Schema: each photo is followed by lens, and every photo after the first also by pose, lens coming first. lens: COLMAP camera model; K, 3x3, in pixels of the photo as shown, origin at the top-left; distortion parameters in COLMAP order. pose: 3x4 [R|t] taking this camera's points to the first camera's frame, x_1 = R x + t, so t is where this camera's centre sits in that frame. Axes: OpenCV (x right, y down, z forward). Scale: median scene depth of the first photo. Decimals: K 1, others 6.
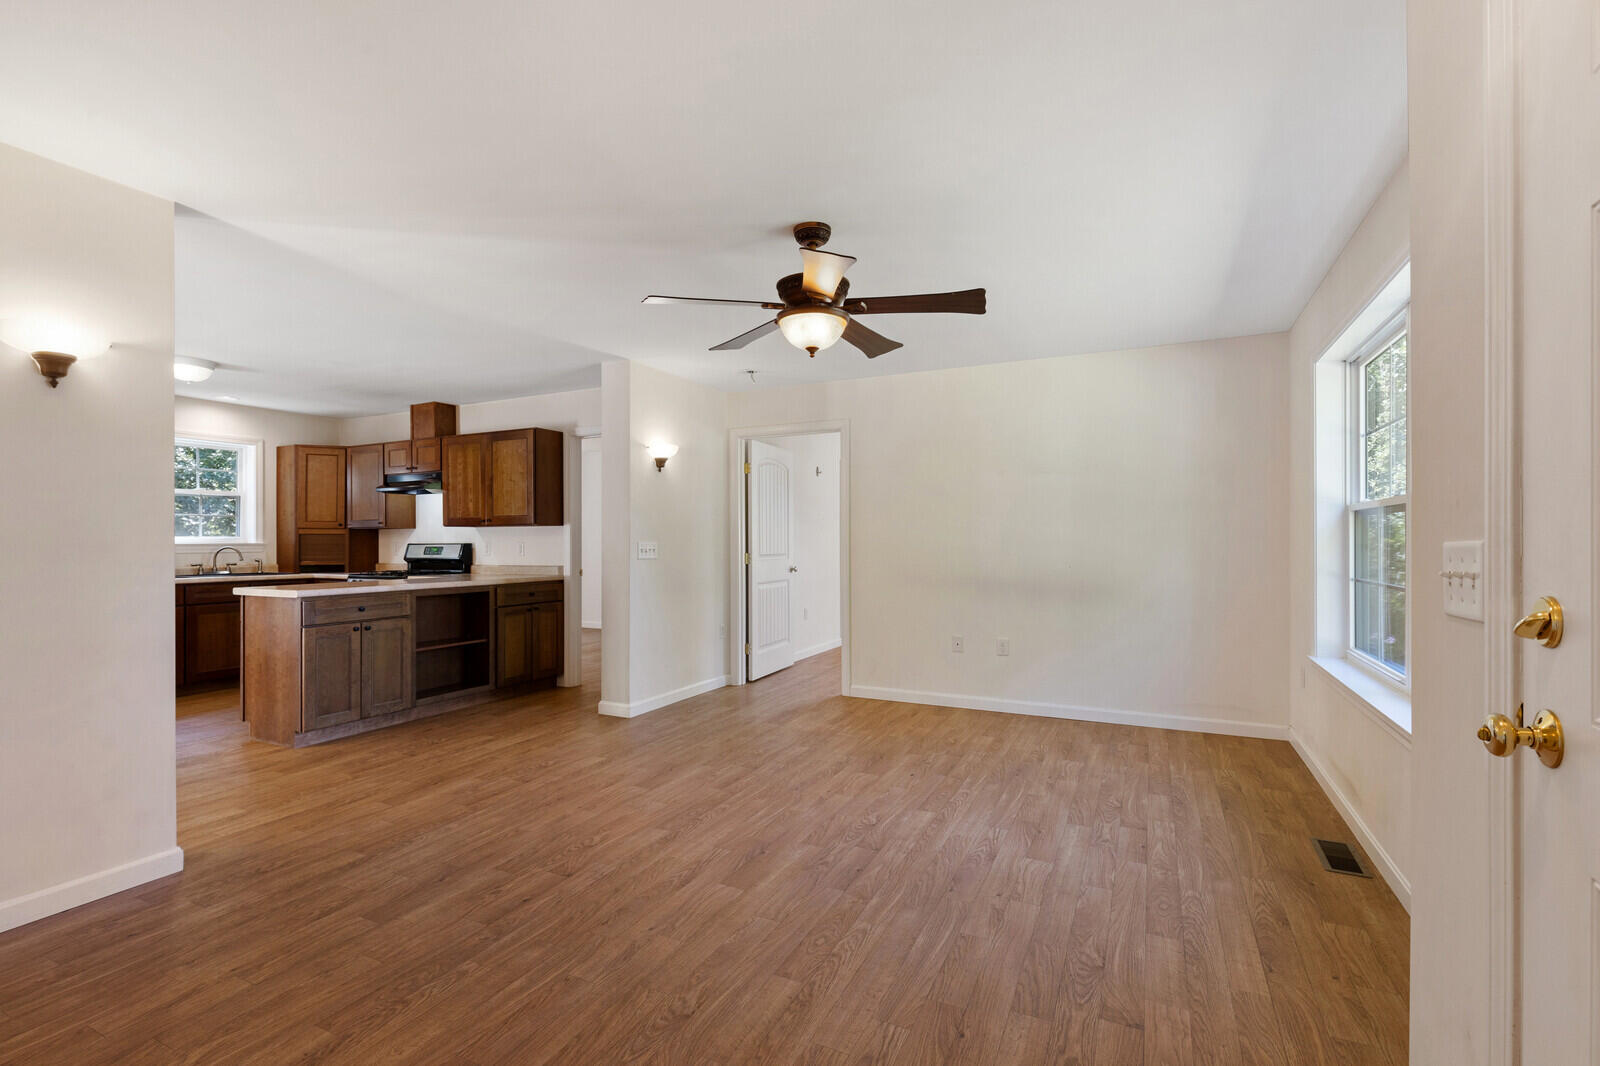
lens RADIAL K [[728.7, 0, 792.7], [0, 728.7, 541.7], [0, 0, 1]] dist [-0.002108, -0.000360]
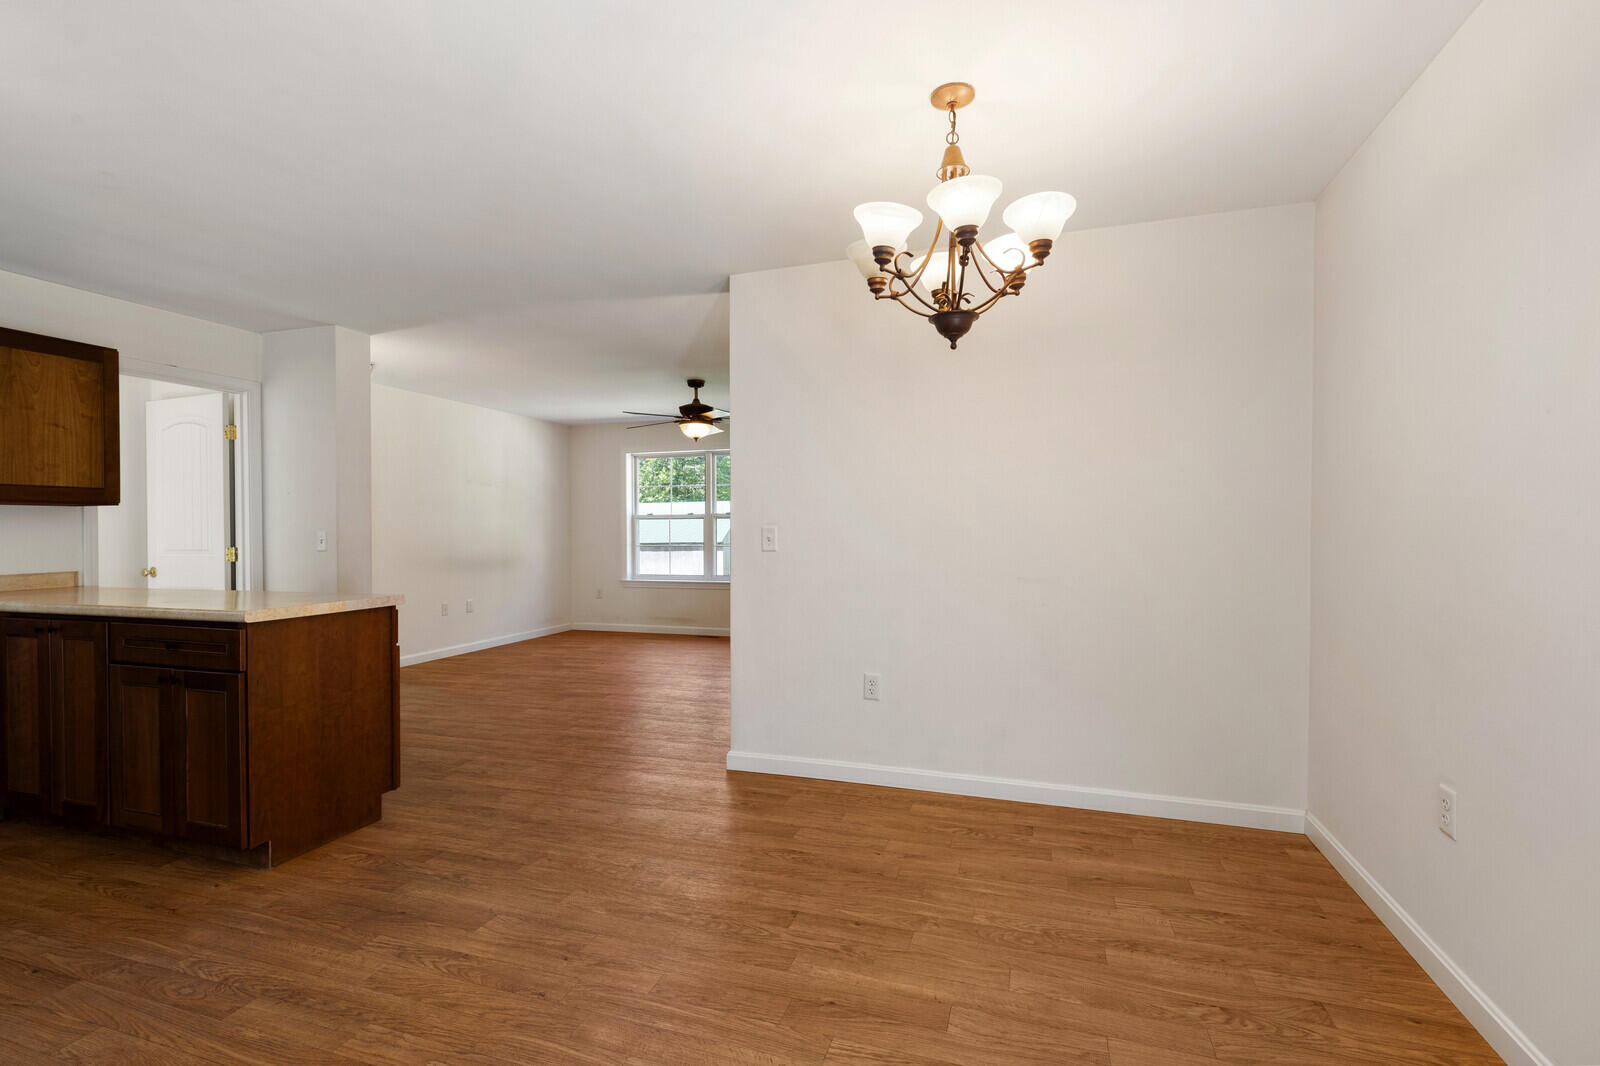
lens RADIAL K [[735.0, 0, 790.7], [0, 735.0, 531.1], [0, 0, 1]] dist [0.002967, 0.000075]
pose [[-0.135336, 0.001103, 0.990799, -1.429192], [0.008254, 0.999966, 0.000014, 0.005719], [-0.990765, 0.008180, -0.135340, 0.689147]]
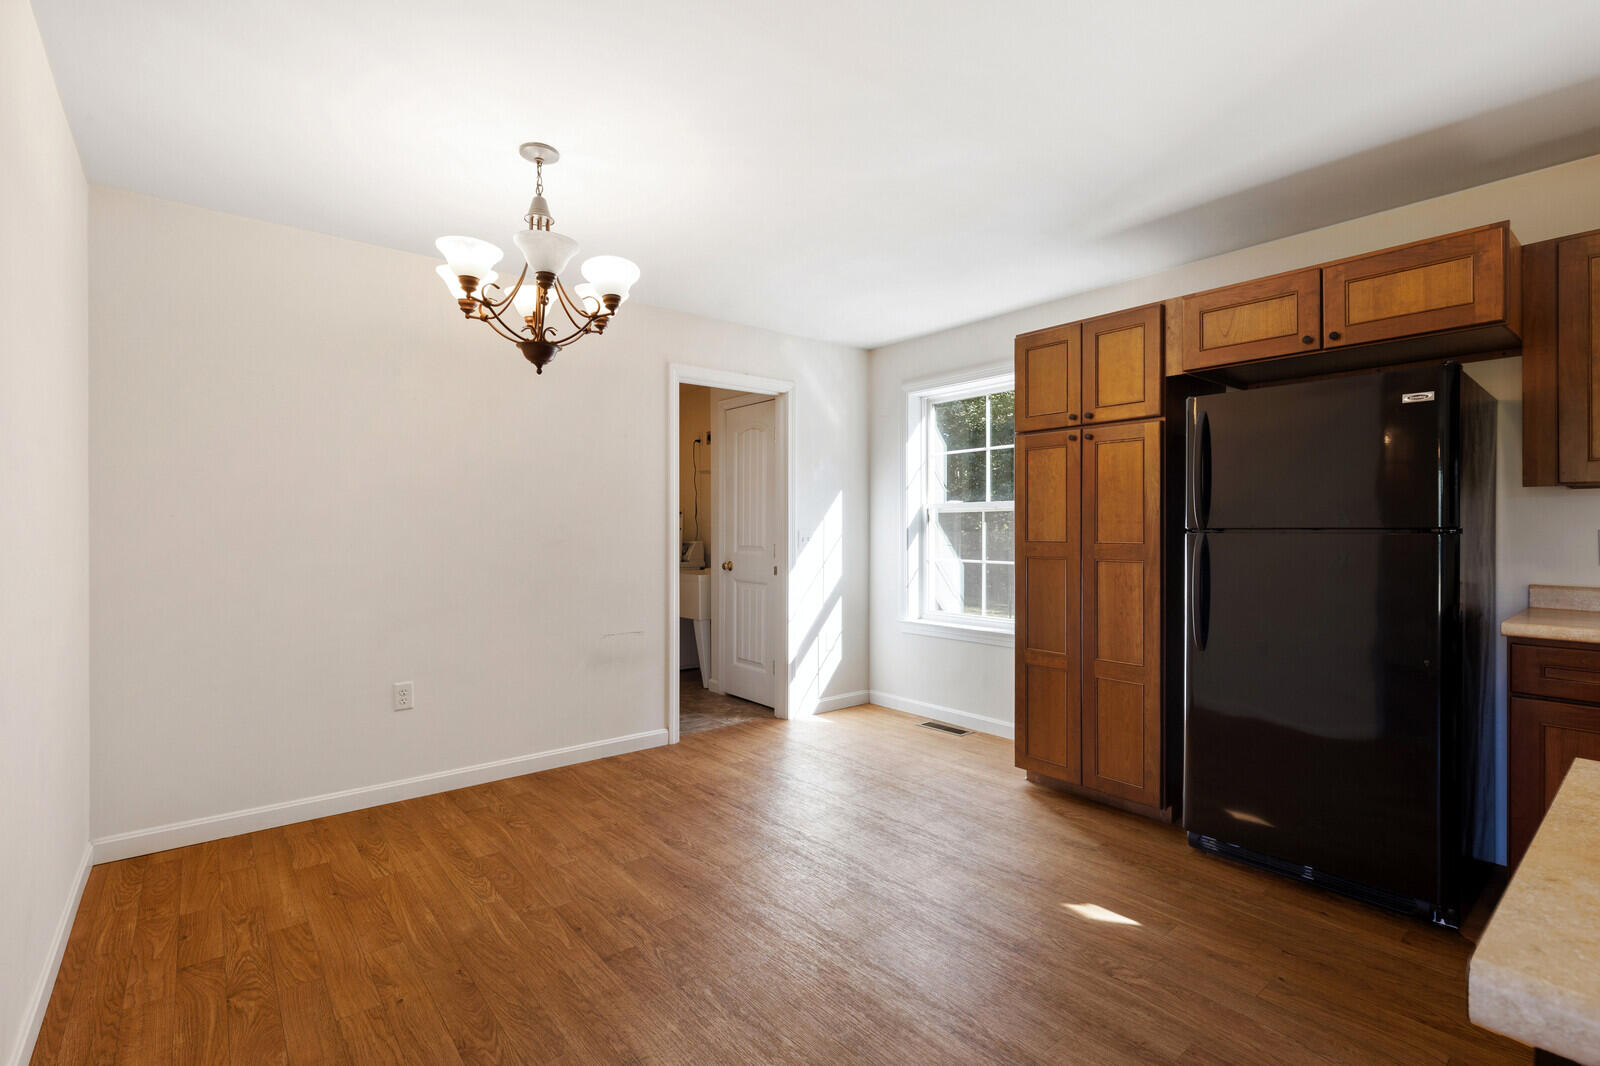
lens RADIAL K [[731.3, 0, 789.7], [0, 731.3, 527.7], [0, 0, 1]] dist [0.000646, -0.000520]
pose [[-0.421154, 0.001801, -0.906987, -0.521542], [0.000691, 0.999998, 0.001665, 0.001147], [0.906989, 0.000075, -0.421154, 0.924213]]
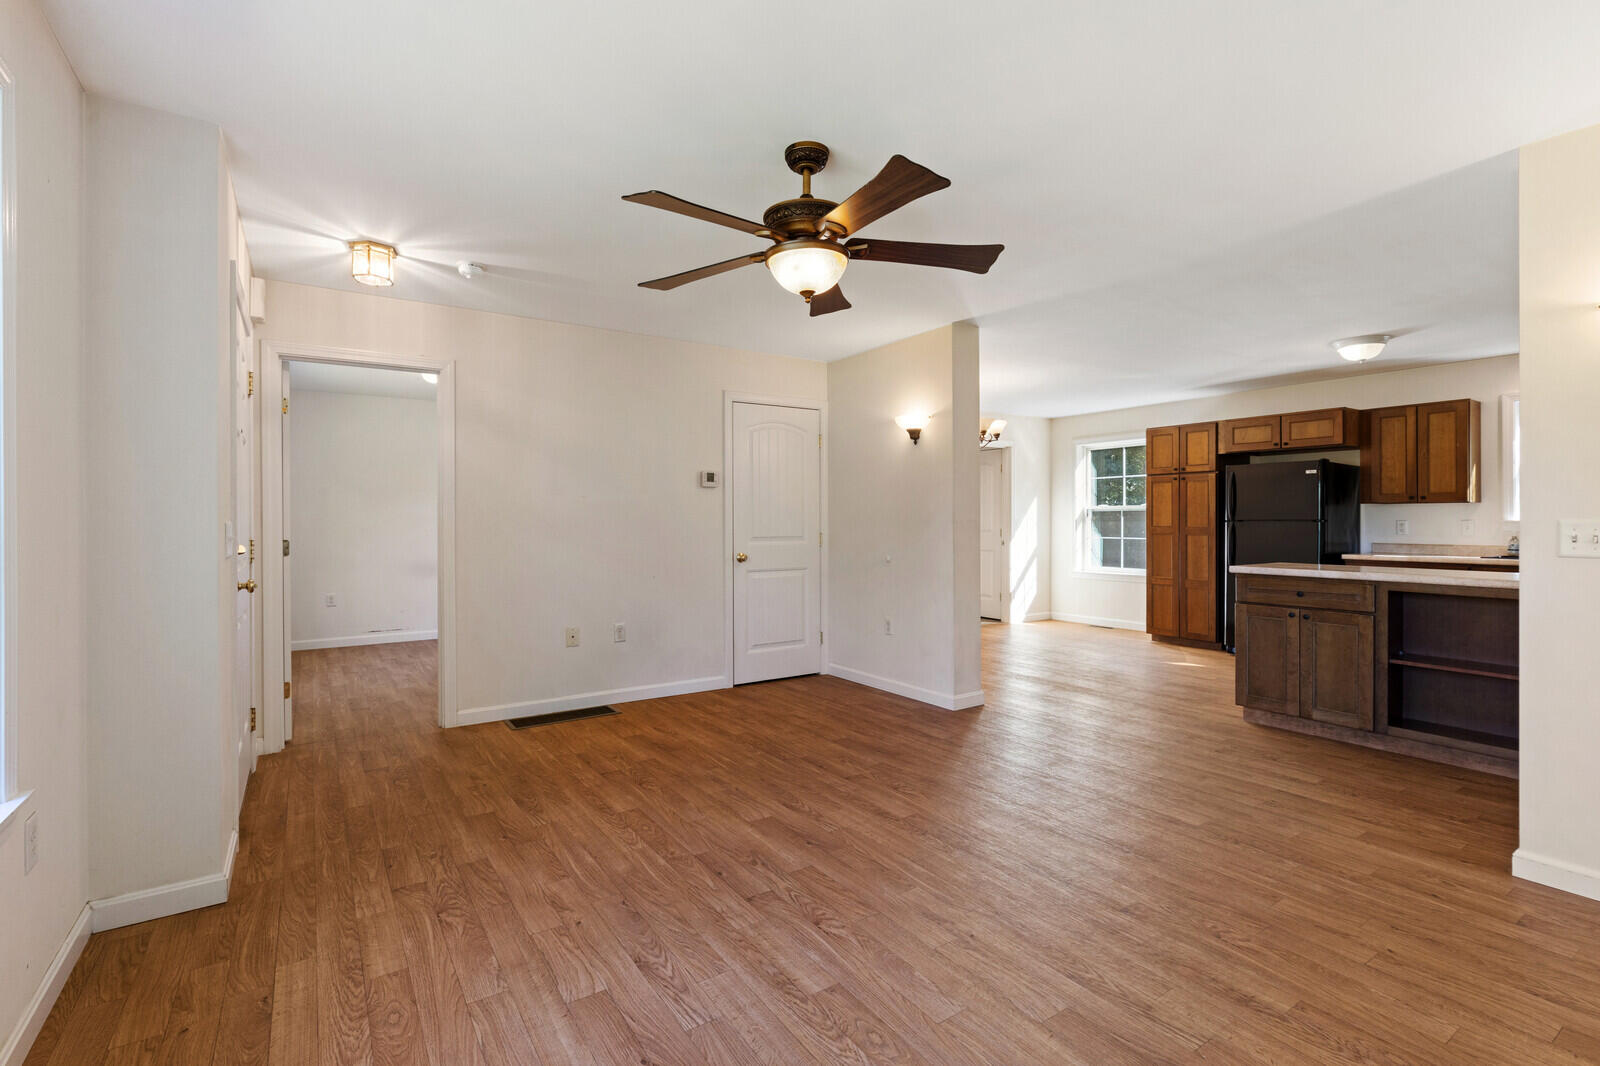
lens RADIAL K [[731.3, 0, 792.8], [0, 731.3, 520.6], [0, 0, 1]] dist [0.001922, 0.000107]
pose [[-0.503529, 0.003952, -0.863969, 0.525135], [0.002232, 0.999992, 0.003274, -0.002896], [0.863976, -0.000280, -0.503534, 0.957083]]
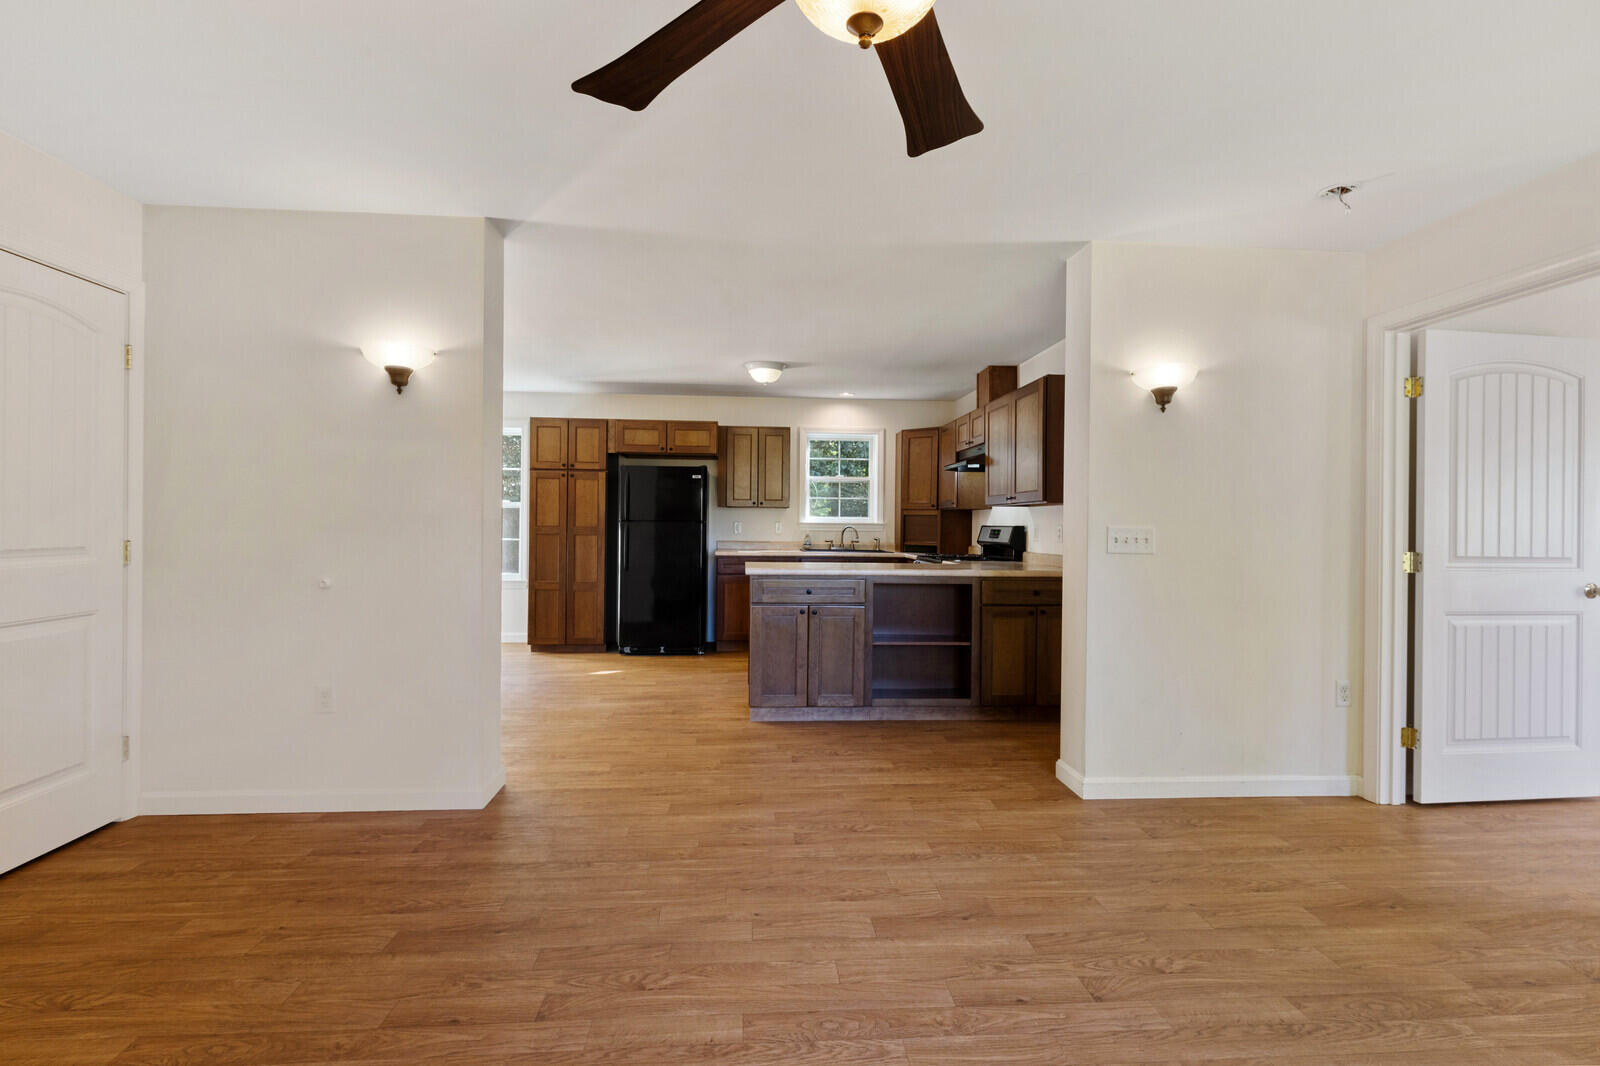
lens RADIAL K [[727.9, 0, 793.6], [0, 727.9, 522.9], [0, 0, 1]] dist [0.001447, -0.000273]
pose [[0.503225, 0.009798, -0.864100, 0.233111], [-0.013090, 0.999907, 0.003715, -0.001343], [0.864056, 0.009442, 0.503306, 0.523430]]
